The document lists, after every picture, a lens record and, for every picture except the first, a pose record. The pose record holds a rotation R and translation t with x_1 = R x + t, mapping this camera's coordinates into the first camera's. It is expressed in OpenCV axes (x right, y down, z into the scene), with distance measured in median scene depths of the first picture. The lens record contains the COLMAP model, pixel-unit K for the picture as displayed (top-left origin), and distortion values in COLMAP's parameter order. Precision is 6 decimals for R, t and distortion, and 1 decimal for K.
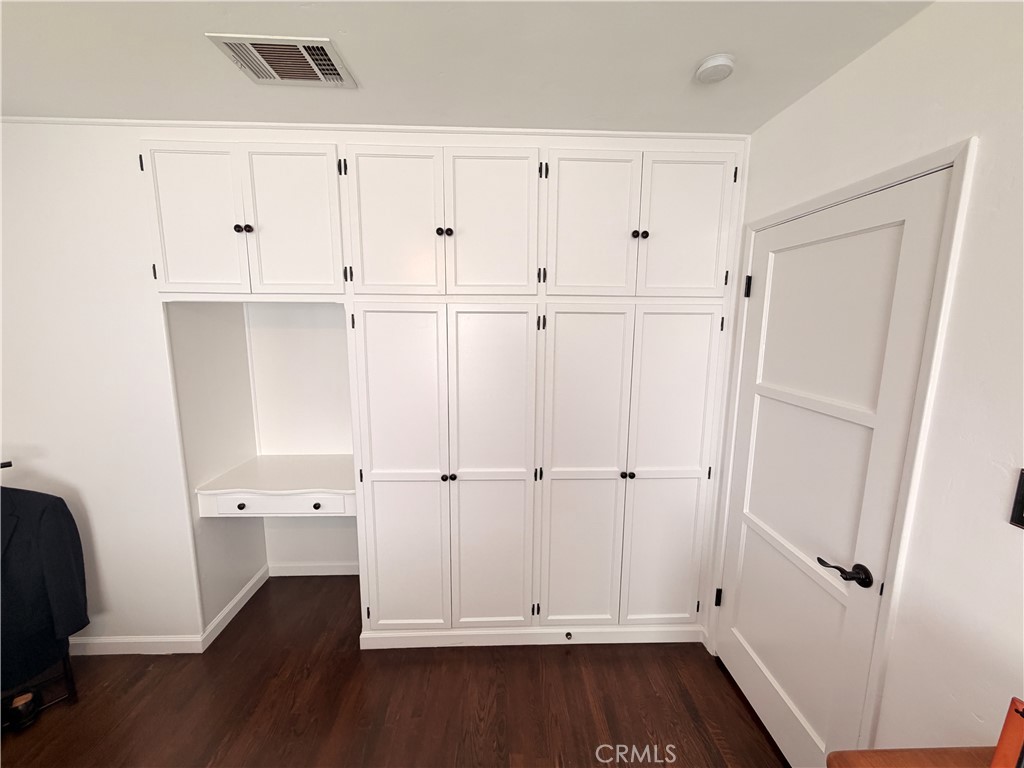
lens RADIAL K [[406.7, 0, 512.2], [0, 406.7, 380.9], [0, 0, 1]] dist [-0.000188, 0.000117]
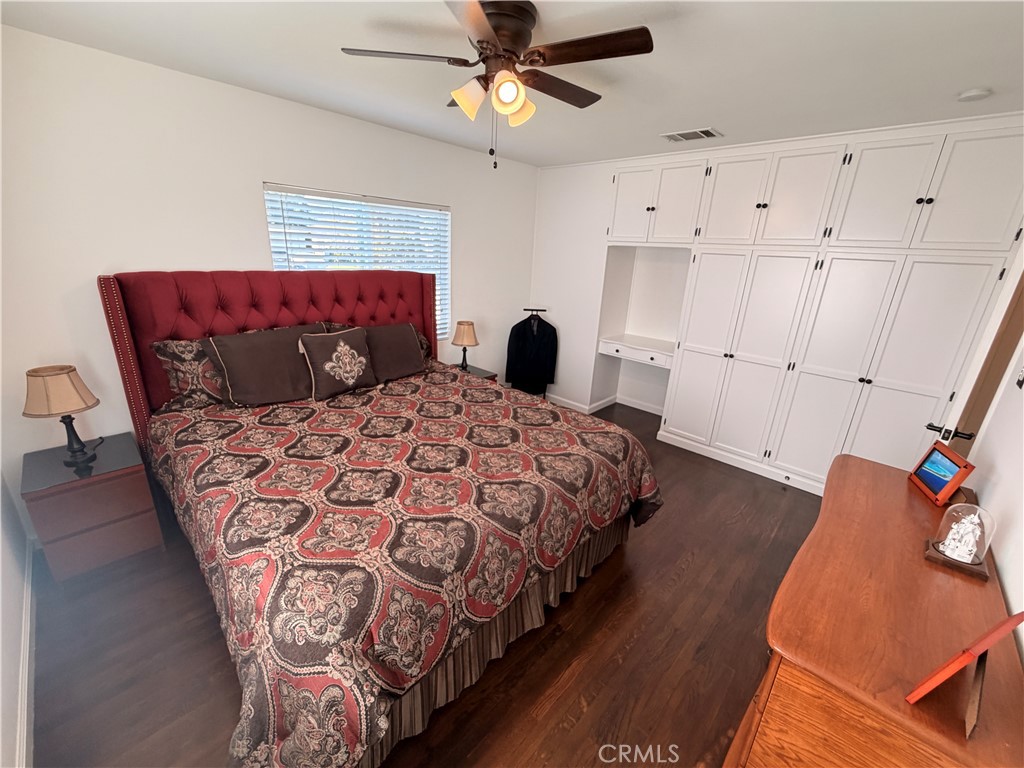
lens RADIAL K [[406.7, 0, 513.0], [0, 406.7, 384.5], [0, 0, 1]] dist [-0.000188, 0.000117]
pose [[0.705577, 0.246980, -0.664200, 0.363636], [-0.149700, 0.968094, 0.200956, 0.144976], [0.692640, -0.042359, 0.720038, -0.849229]]
